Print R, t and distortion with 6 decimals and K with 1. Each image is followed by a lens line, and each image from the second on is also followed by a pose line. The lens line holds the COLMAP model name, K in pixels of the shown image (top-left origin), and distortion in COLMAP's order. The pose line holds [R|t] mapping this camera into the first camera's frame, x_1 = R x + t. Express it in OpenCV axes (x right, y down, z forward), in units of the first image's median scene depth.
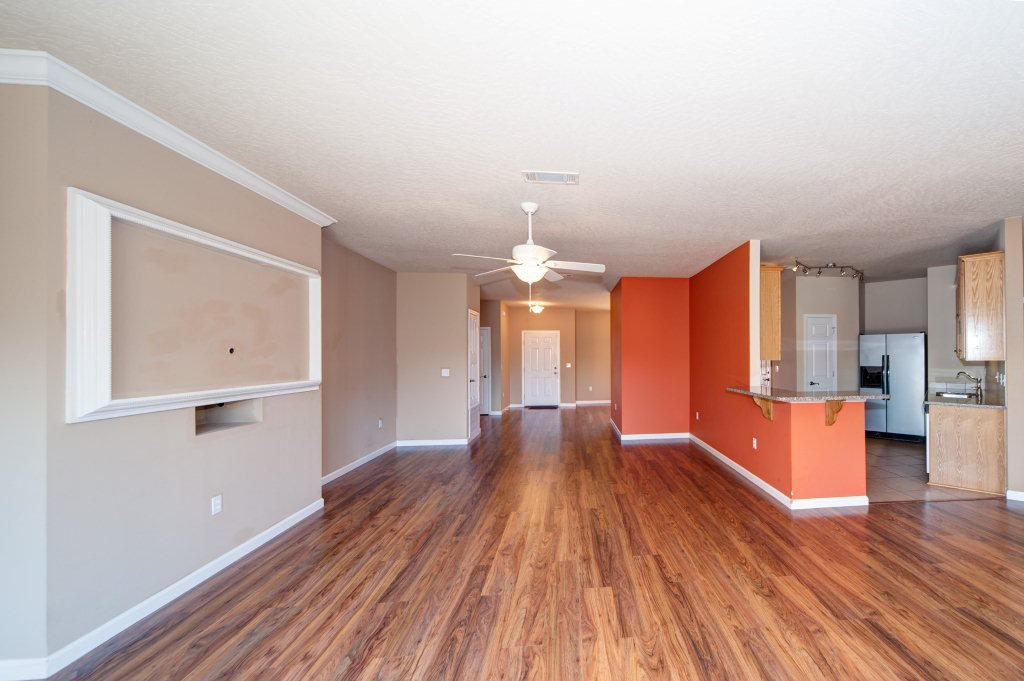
lens RADIAL K [[396.9, 0, 615.1], [0, 396.9, 350.0], [0, 0, 1]] dist [-0.000326, -0.000089]
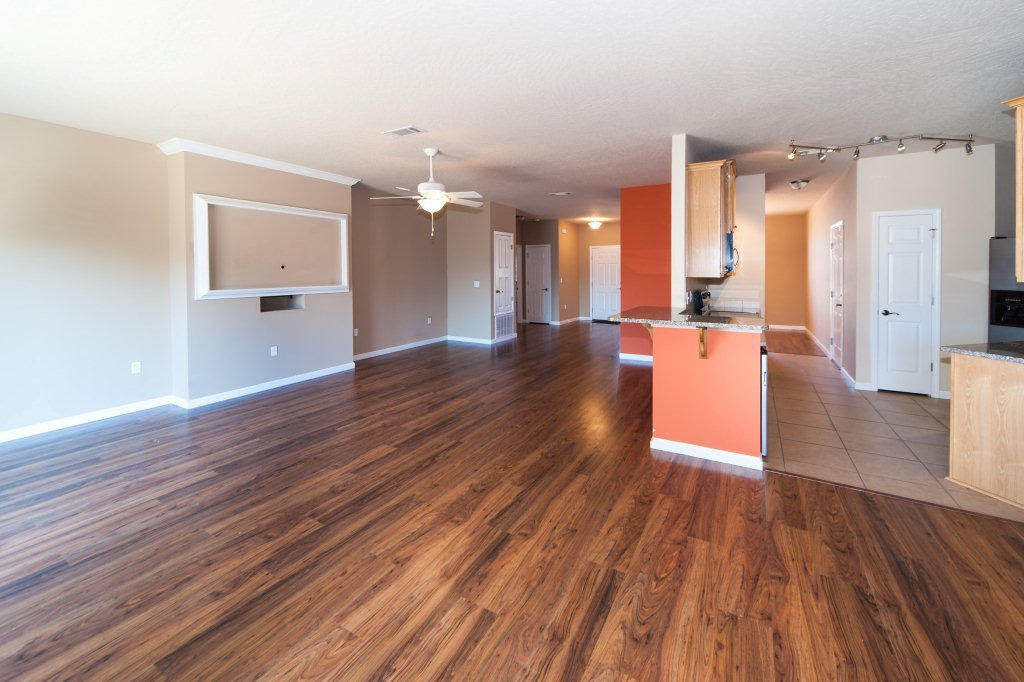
lens RADIAL K [[400.2, 0, 510.0], [0, 400.2, 276.6], [0, 0, 1]] dist [-0.000292, -0.000139]
pose [[0.807050, 0.012294, -0.590355, 0.729502], [0.005225, 0.999595, 0.027960, -0.000996], [0.590460, -0.025650, 0.806659, 0.119920]]
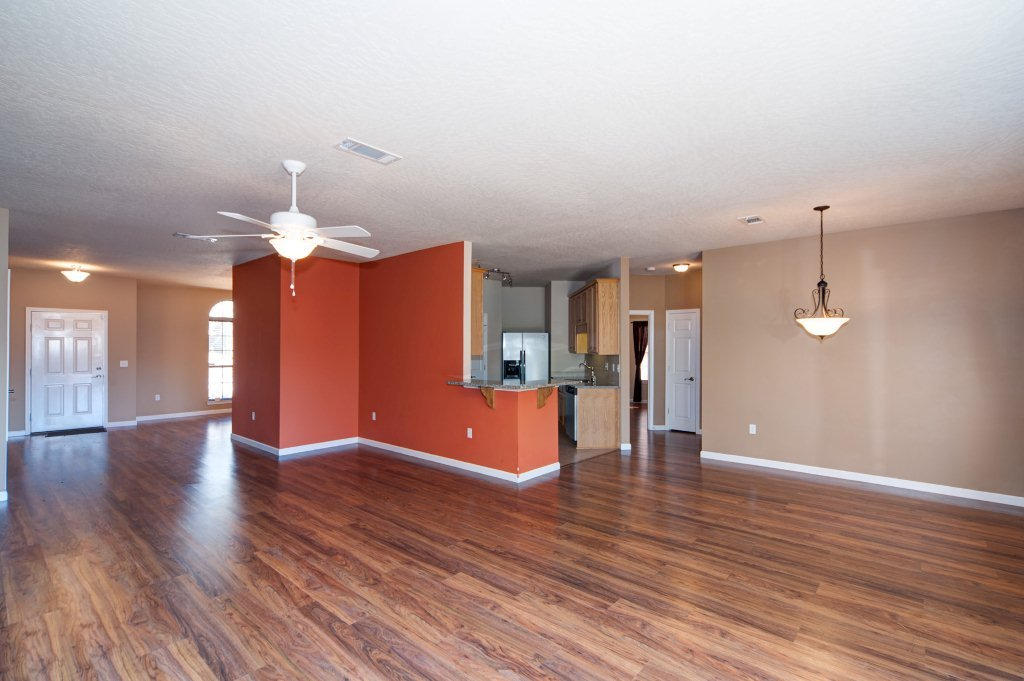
lens RADIAL K [[463.6, 0, 497.6], [0, 463.6, 346.0], [0, 0, 1]] dist [0.000380, 0.000088]
pose [[0.756378, 0.009417, 0.654067, -0.512305], [-0.013582, 0.999907, 0.001309, -0.001594], [-0.653994, -0.009874, 0.756435, 0.011975]]
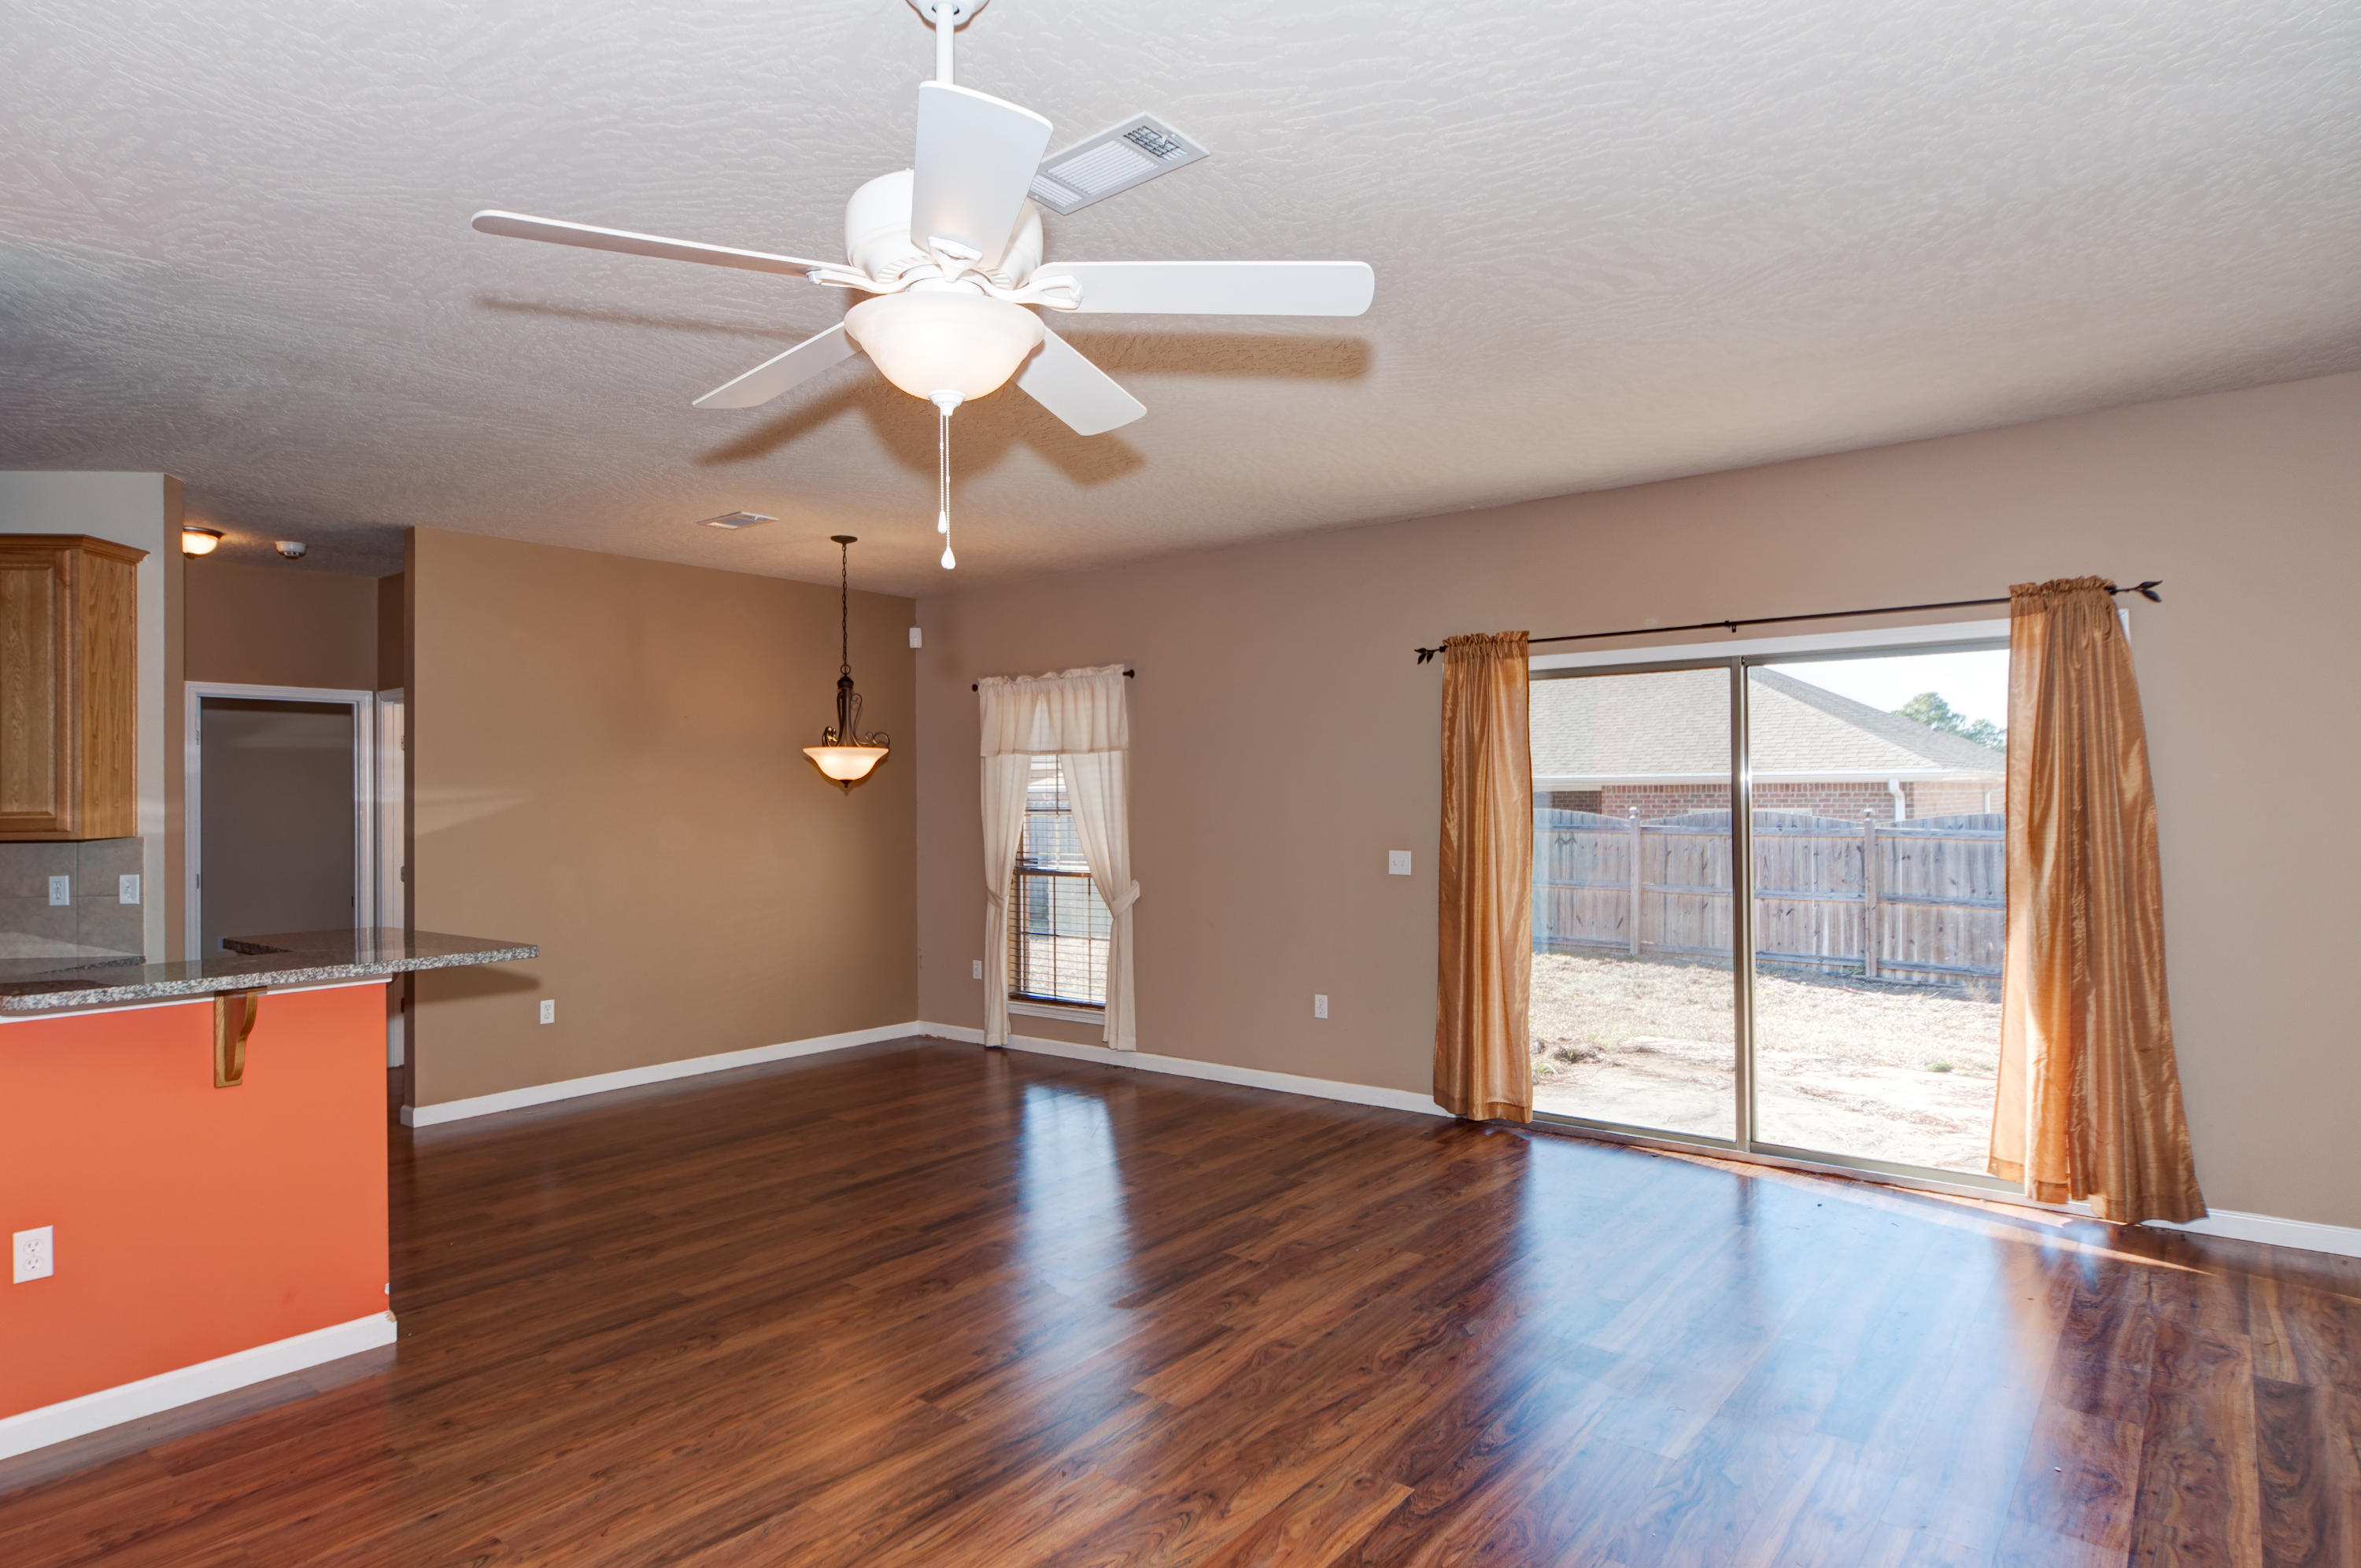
lens RADIAL K [[1374.2, 0, 1129.3], [0, 1374.2, 785.1], [0, 0, 1]] dist [-0.001461, -0.000115]
pose [[-0.695181, 0.020667, 0.718537, -0.703048], [0.005176, 0.999705, -0.023746, 0.014207], [-0.718816, -0.012789, -0.695083, 1.362485]]
